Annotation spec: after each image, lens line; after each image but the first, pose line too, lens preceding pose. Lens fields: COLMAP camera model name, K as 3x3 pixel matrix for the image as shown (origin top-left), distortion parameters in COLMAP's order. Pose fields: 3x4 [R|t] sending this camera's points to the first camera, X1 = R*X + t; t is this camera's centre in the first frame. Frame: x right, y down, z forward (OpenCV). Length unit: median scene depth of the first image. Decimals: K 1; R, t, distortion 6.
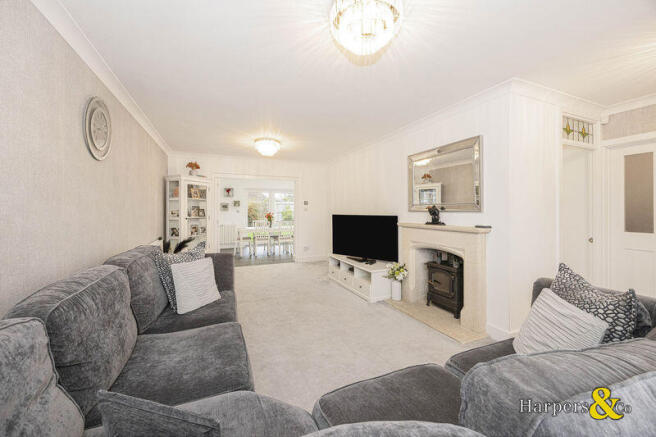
lens RADIAL K [[251.0, 0, 327.1], [0, 251.0, 214.1], [0, 0, 1]] dist [-0.006293, -0.000303]
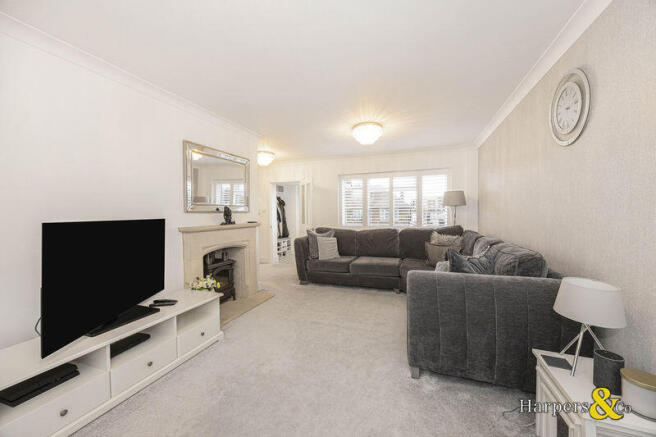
lens RADIAL K [[251.0, 0, 327.9], [0, 251.0, 214.8], [0, 0, 1]] dist [-0.006293, -0.000303]
pose [[-0.714742, -0.010522, 0.699309, -0.610090], [0.008972, 0.999667, 0.024211, -0.021035], [-0.699331, 0.023579, -0.714409, 1.434138]]
